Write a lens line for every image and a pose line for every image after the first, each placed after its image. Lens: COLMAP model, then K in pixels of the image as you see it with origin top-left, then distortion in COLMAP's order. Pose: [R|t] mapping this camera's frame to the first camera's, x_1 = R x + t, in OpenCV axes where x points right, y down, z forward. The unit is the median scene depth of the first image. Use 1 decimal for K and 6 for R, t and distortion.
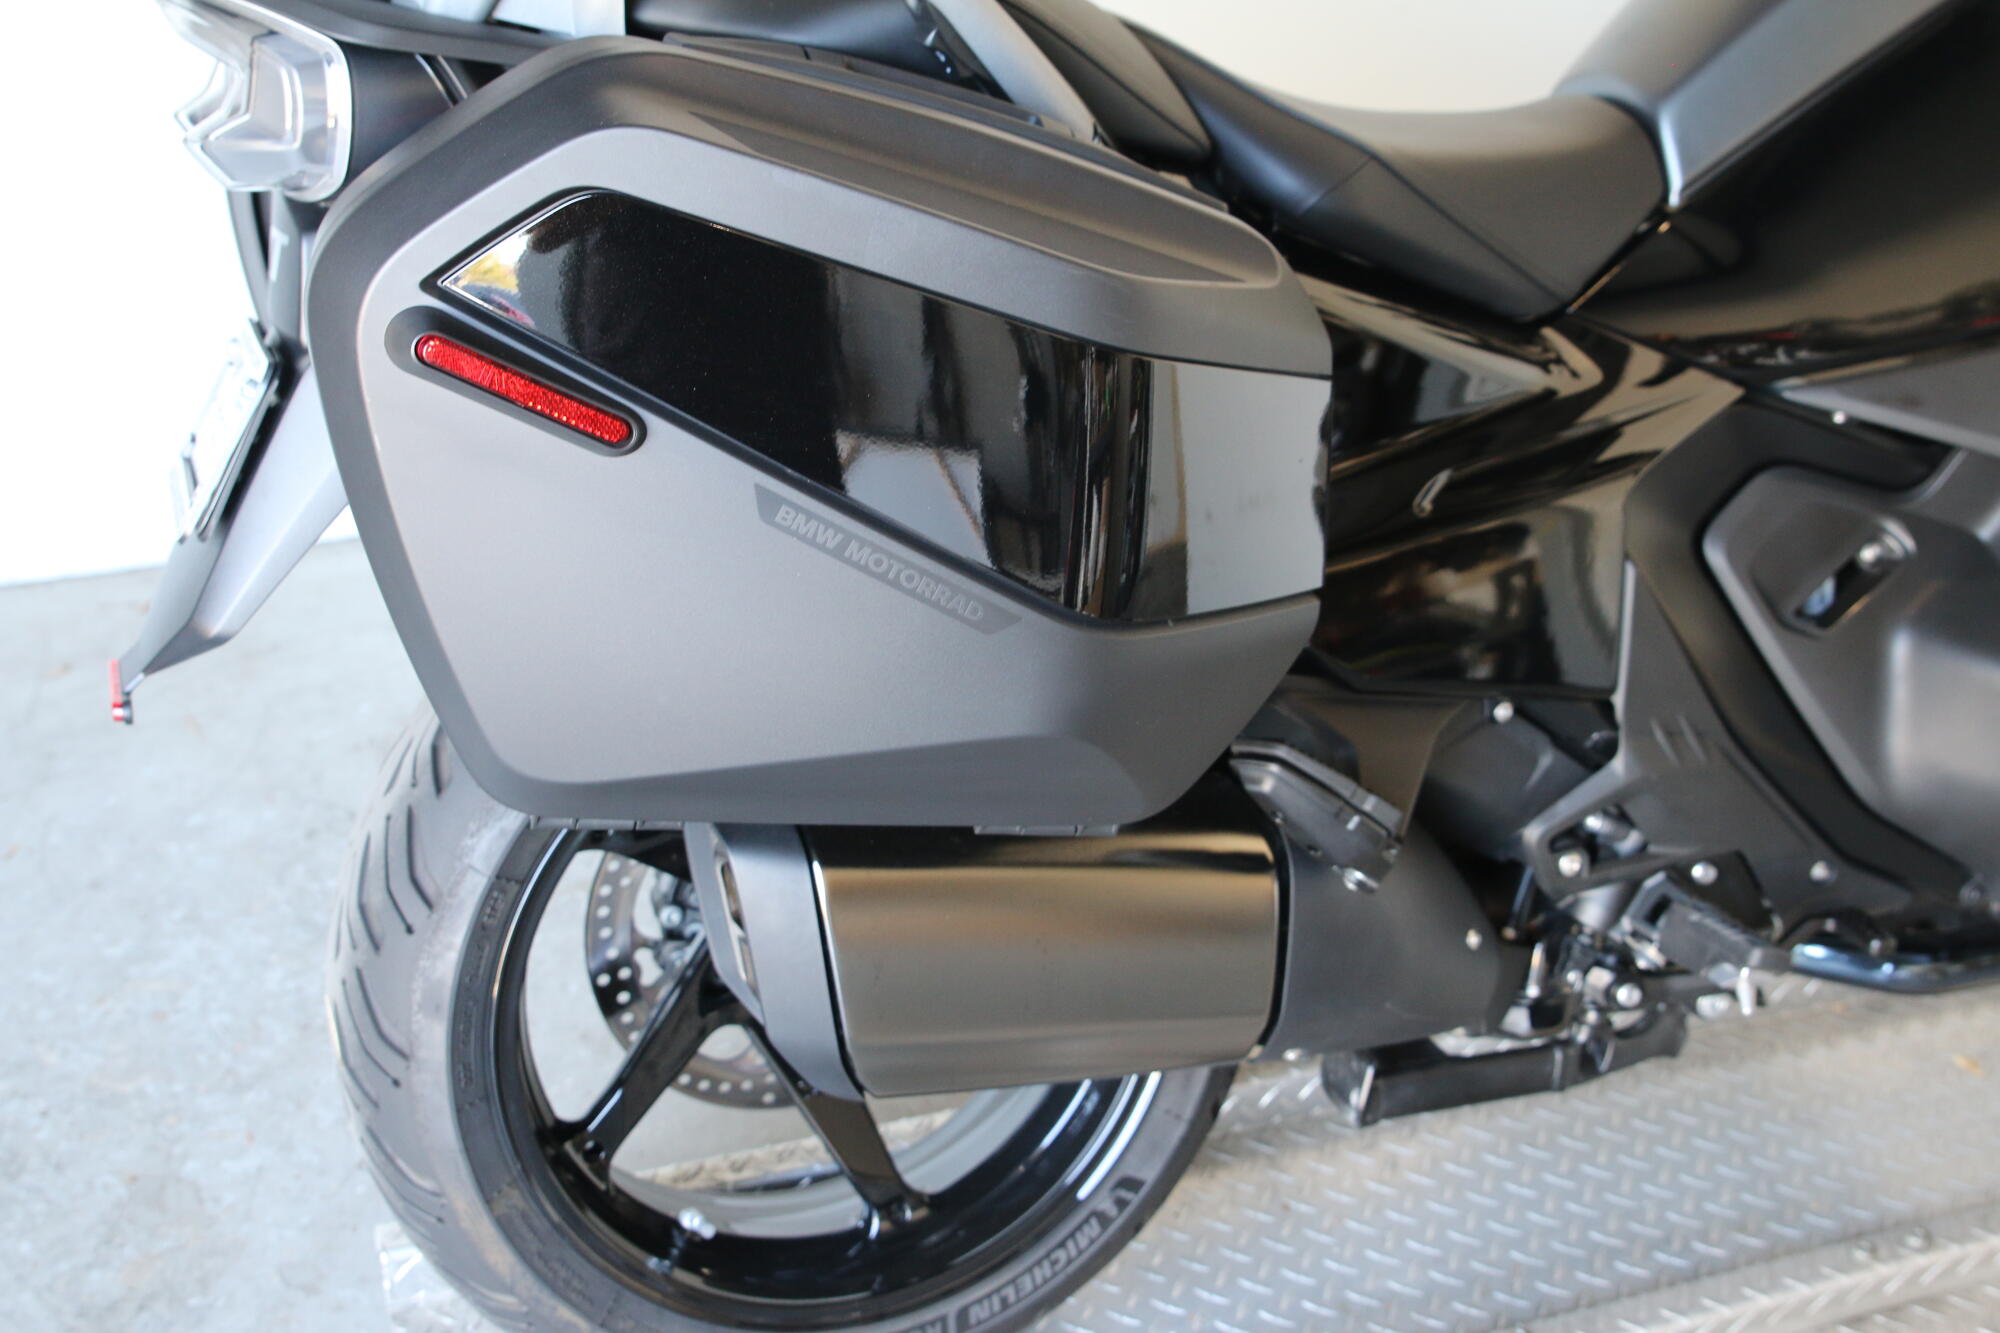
lens RADIAL K [[2514.0, 0, 997.1], [0, 2514.0, 652.7], [0, 0, 1]] dist [-0.110994, 0.129686]
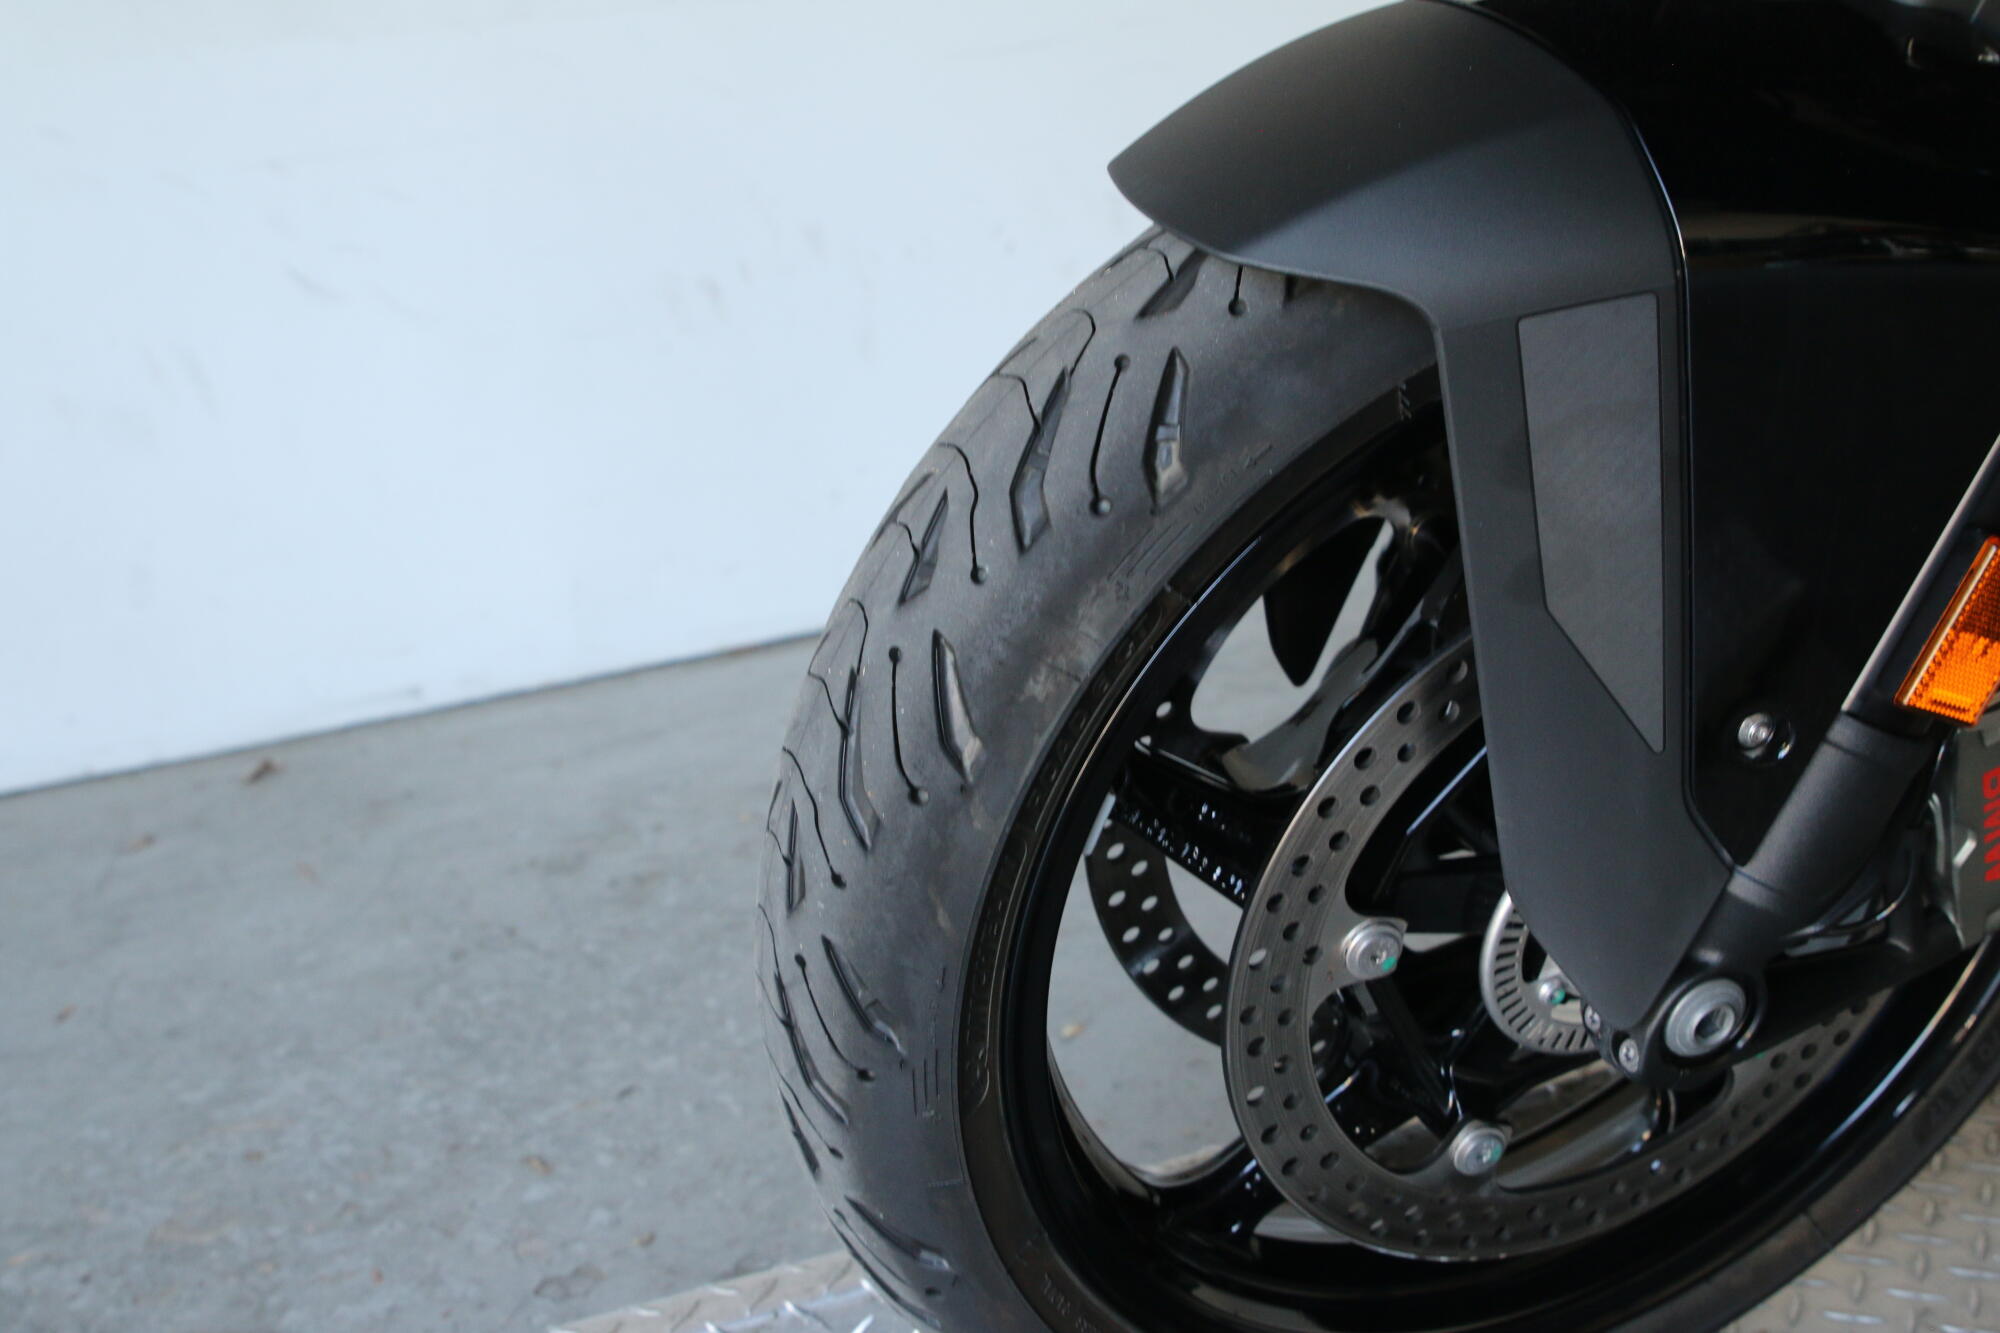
lens RADIAL K [[2514.0, 0, 997.1], [0, 2514.0, 652.7], [0, 0, 1]] dist [-0.110994, 0.129686]
pose [[0.987640, -0.142870, -0.064464, -0.076455], [0.125875, 0.968037, -0.216932, 0.234670], [0.093397, 0.206137, 0.974056, 0.373935]]
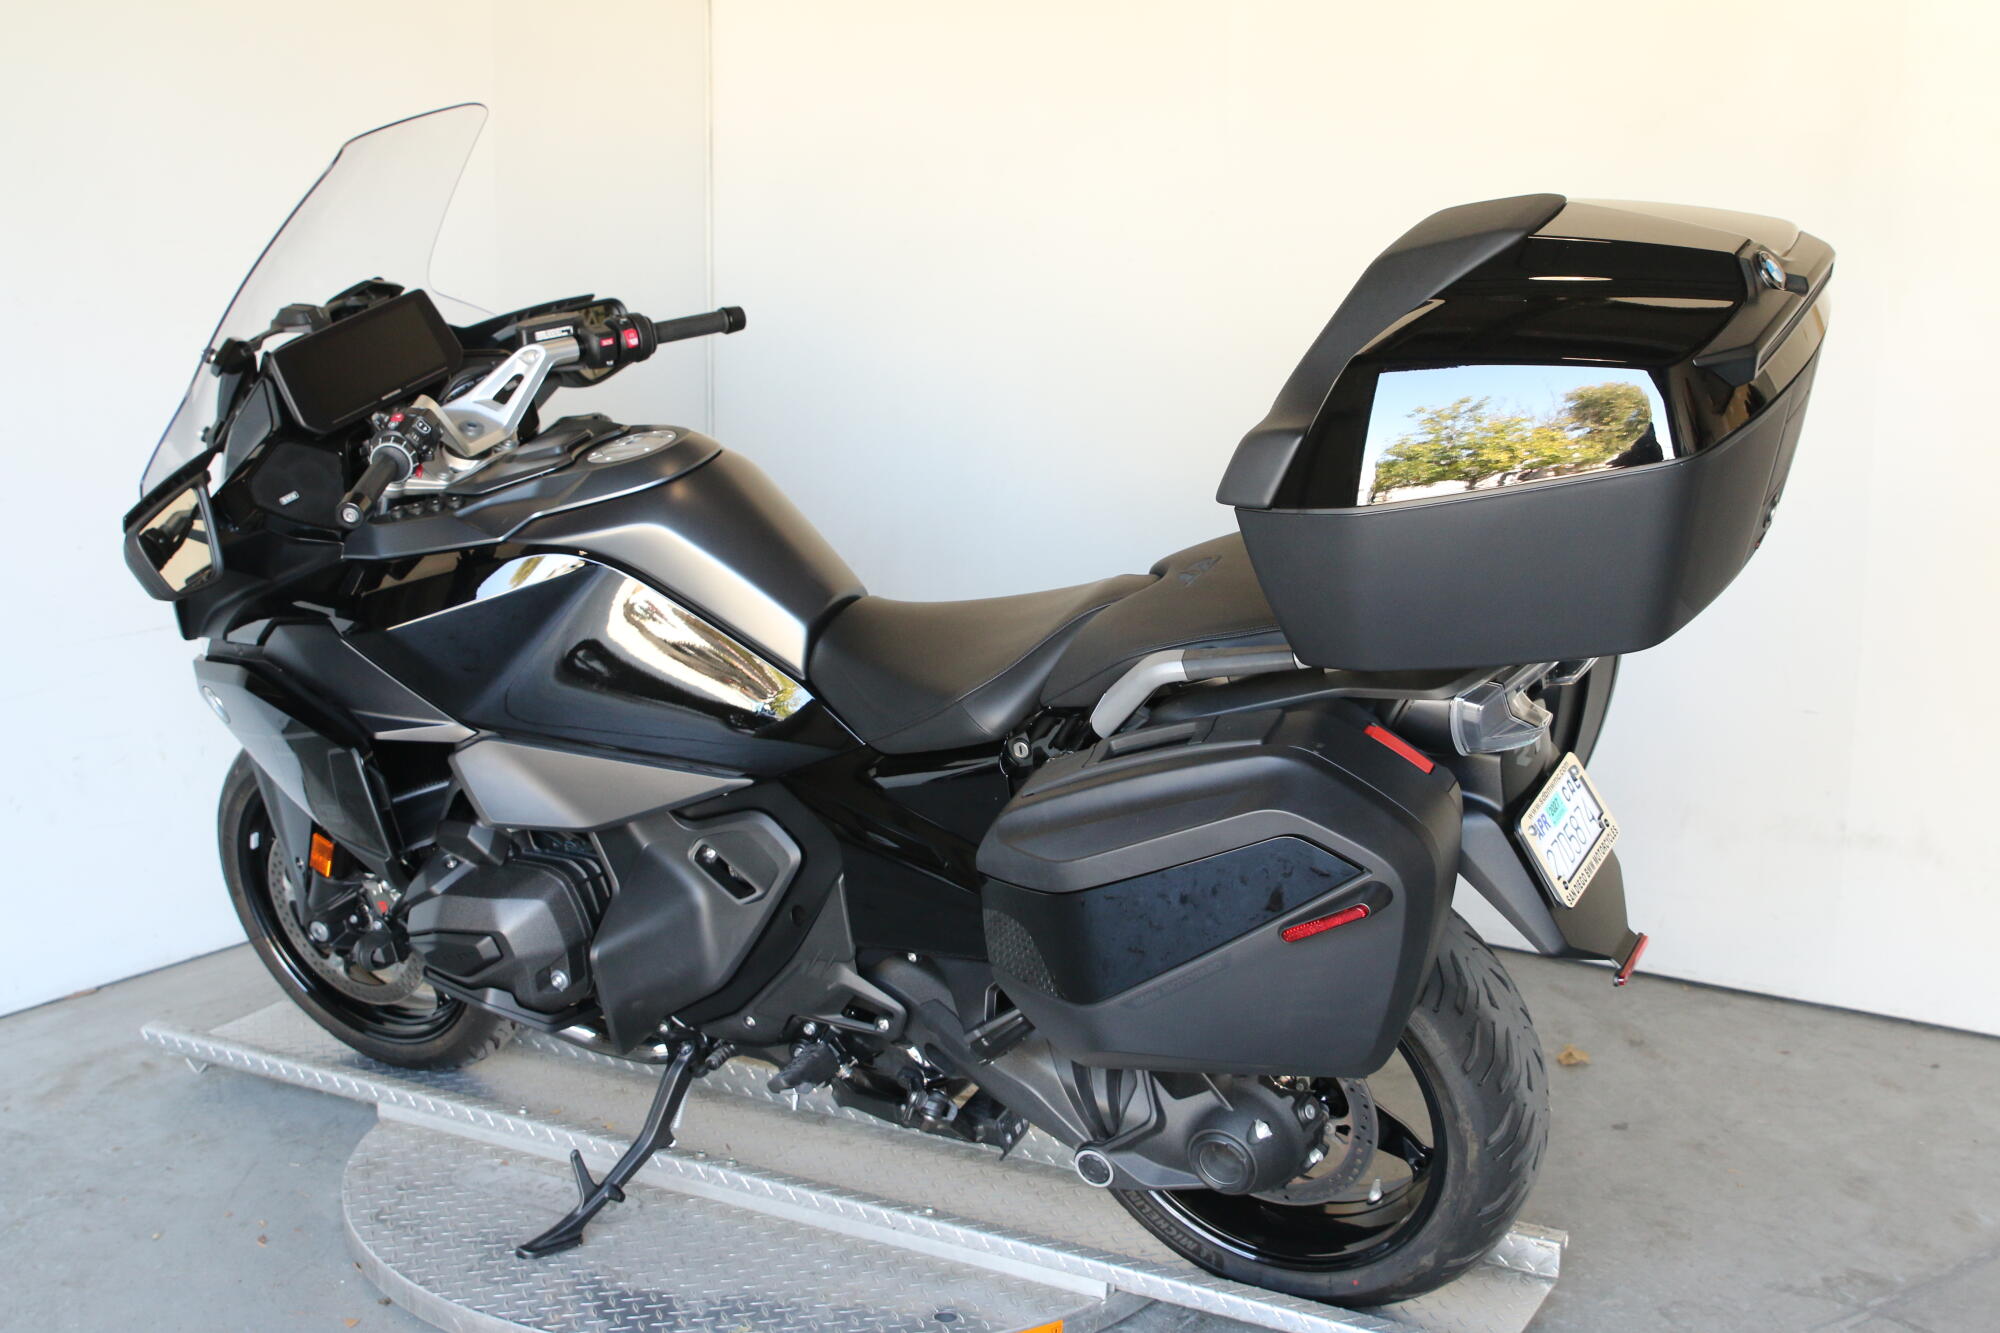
lens RADIAL K [[2548.8, 0, 993.1], [0, 2548.8, 654.0], [0, 0, 1]] dist [-0.108459, 0.156563]
pose [[0.883785, -0.166691, 0.437194, -0.340182], [0.284683, 0.933103, -0.219716, 0.369935], [-0.371322, 0.318643, 0.872116, -0.833330]]
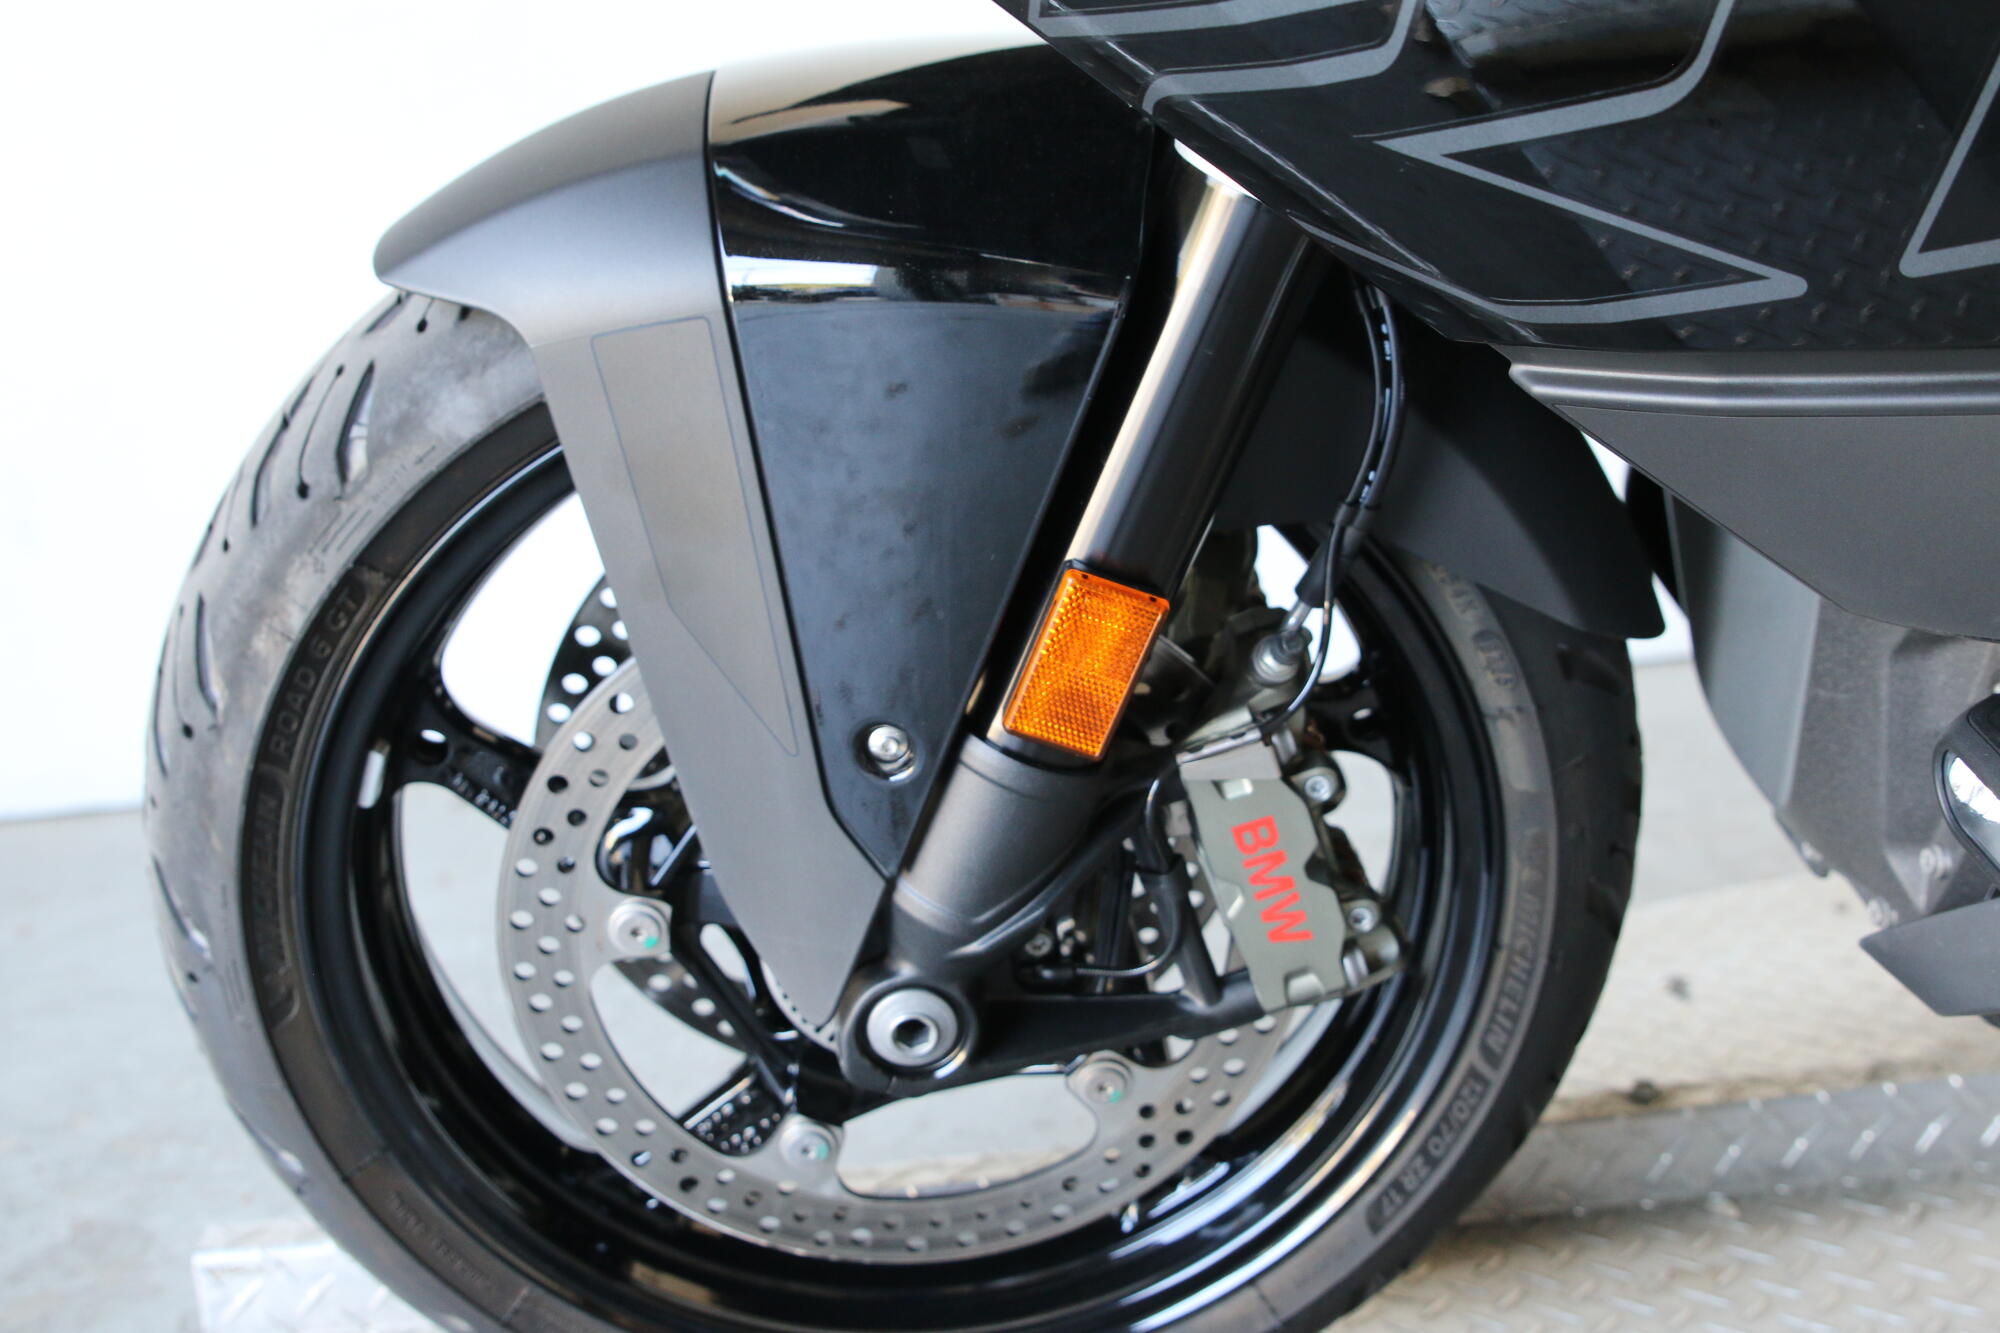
lens RADIAL K [[2514.0, 0, 997.1], [0, 2514.0, 652.7], [0, 0, 1]] dist [-0.110994, 0.129686]
pose [[0.939472, -0.069809, -0.335439, 0.222955], [-0.031571, 0.957221, -0.287631, 0.291253], [0.341169, 0.280811, 0.897078, 0.399794]]
